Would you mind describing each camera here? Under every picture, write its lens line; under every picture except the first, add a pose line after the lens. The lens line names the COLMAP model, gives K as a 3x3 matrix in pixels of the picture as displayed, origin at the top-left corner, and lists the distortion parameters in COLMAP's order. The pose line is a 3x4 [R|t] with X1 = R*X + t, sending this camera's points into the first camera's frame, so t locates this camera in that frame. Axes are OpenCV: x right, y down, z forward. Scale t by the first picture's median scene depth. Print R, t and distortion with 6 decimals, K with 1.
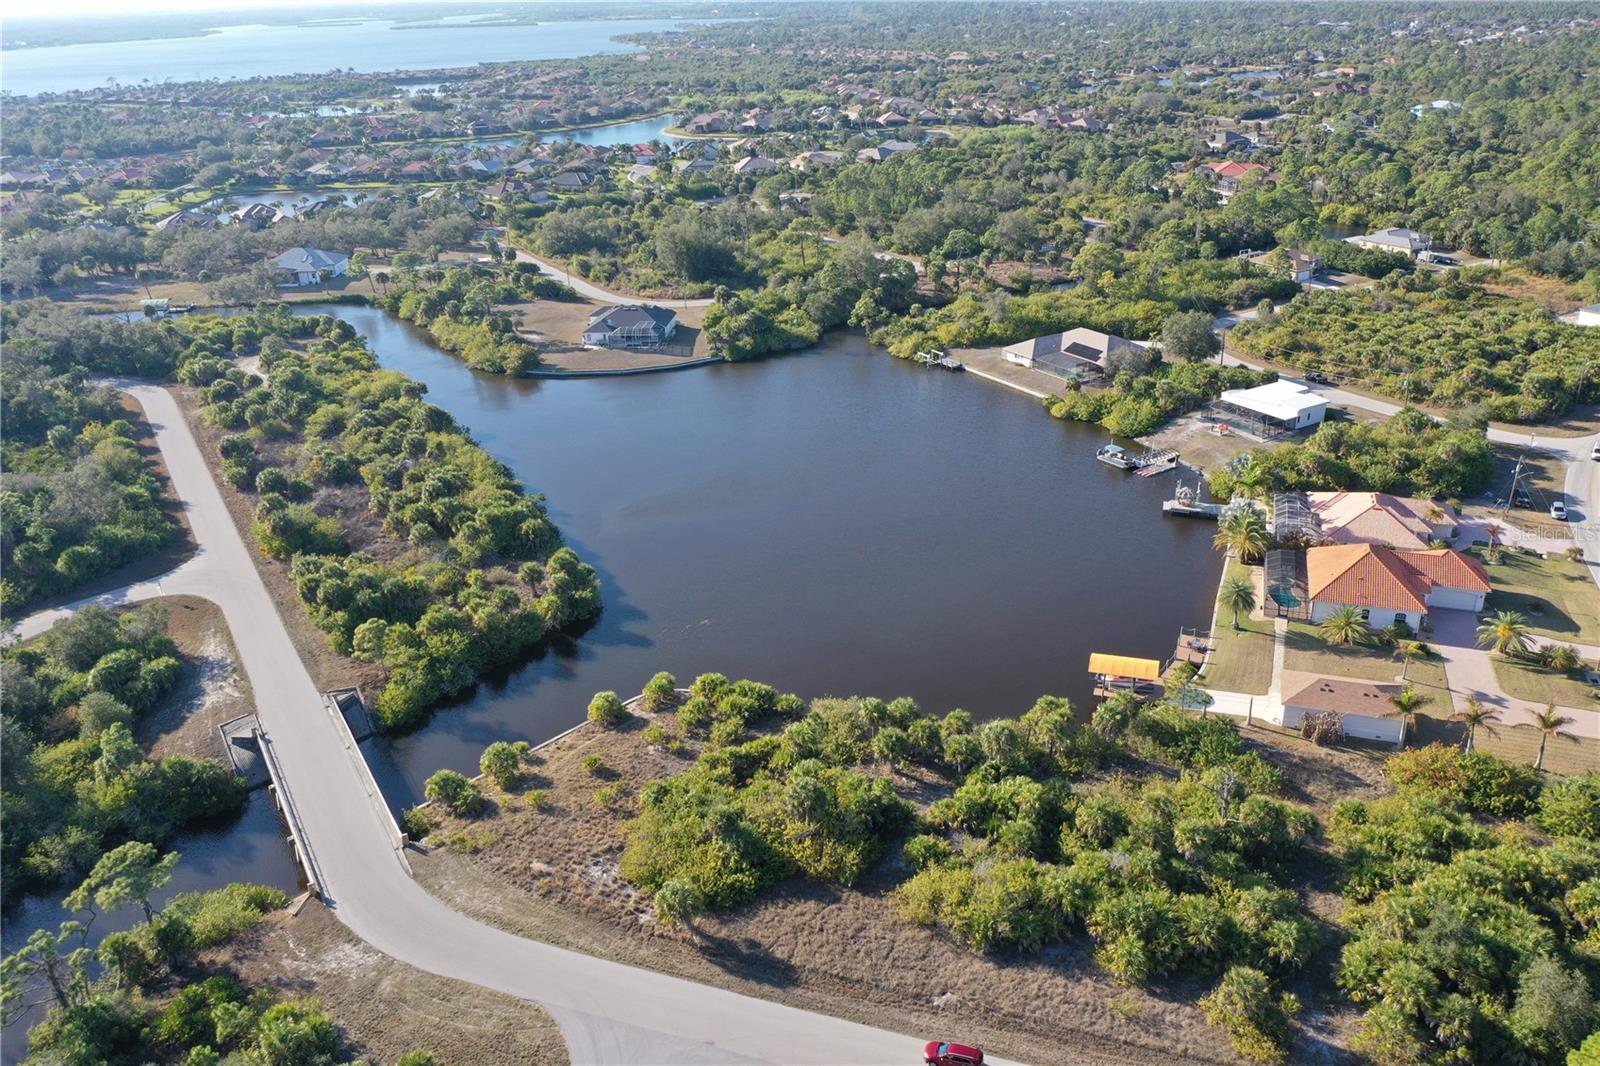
lens RADIAL K [[1258.4, 0, 800.0], [0, 1258.4, 533.0], [0, 0, 1]] dist [-0.006557, -0.009483]
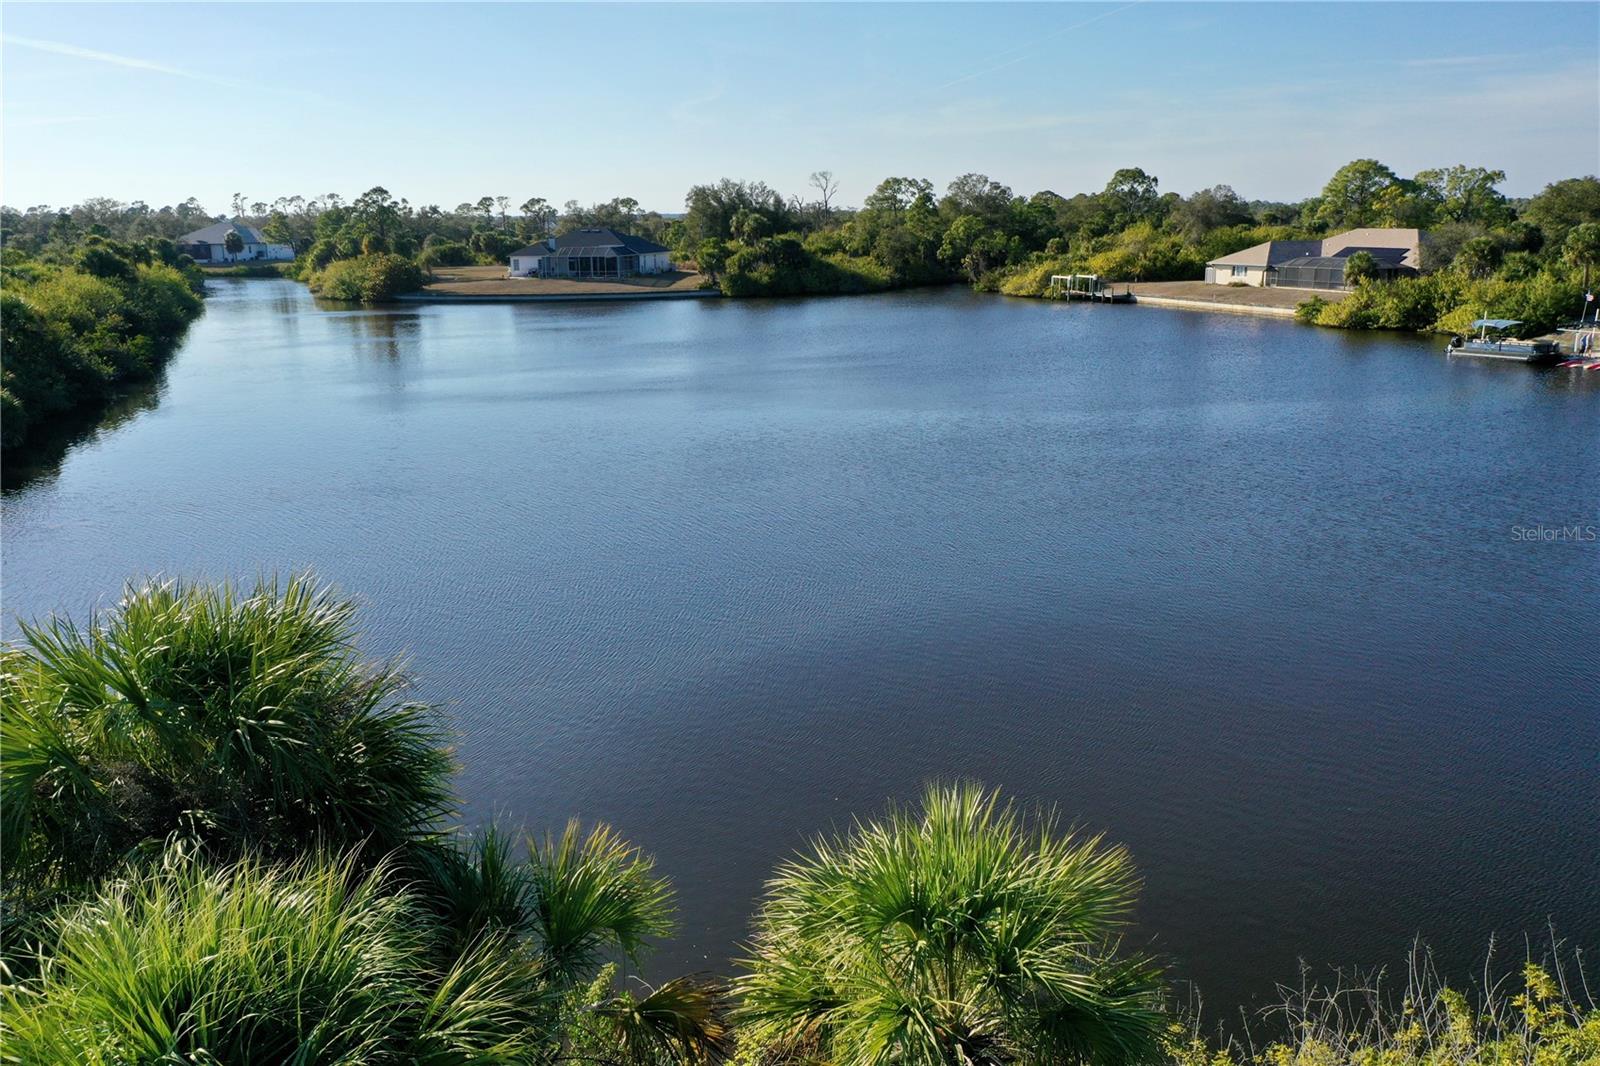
lens RADIAL K [[1259.8, 0, 800.0], [0, 1259.8, 533.0], [0, 0, 1]] dist [-0.000580, -0.009278]
pose [[0.990679, 0.048366, -0.127340, 0.139593], [-0.068352, 0.985136, -0.157590, 0.156530], [0.117825, 0.164825, 0.979260, 1.058974]]
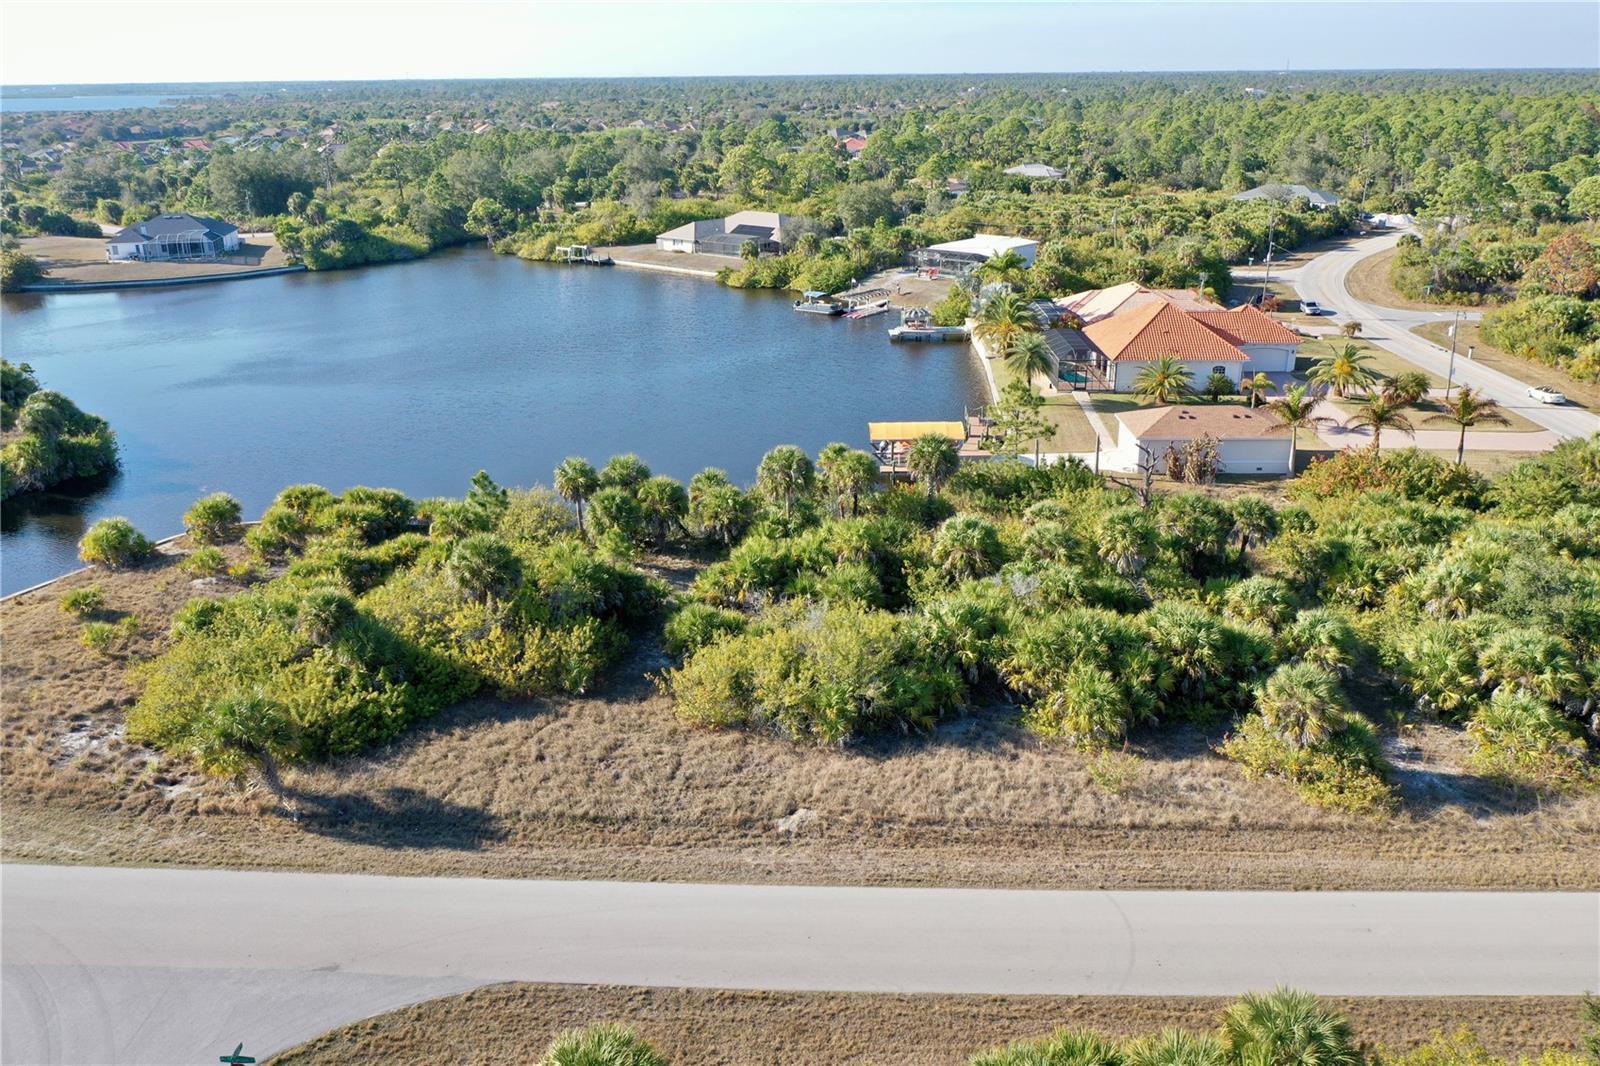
lens RADIAL K [[1259.8, 0, 800.0], [0, 1259.8, 533.0], [0, 0, 1]] dist [-0.000580, -0.009278]
pose [[0.952791, -0.085760, 0.291265, -0.023908], [0.106184, 0.992823, -0.055022, 0.245740], [-0.284456, 0.083352, 0.955059, 0.423702]]
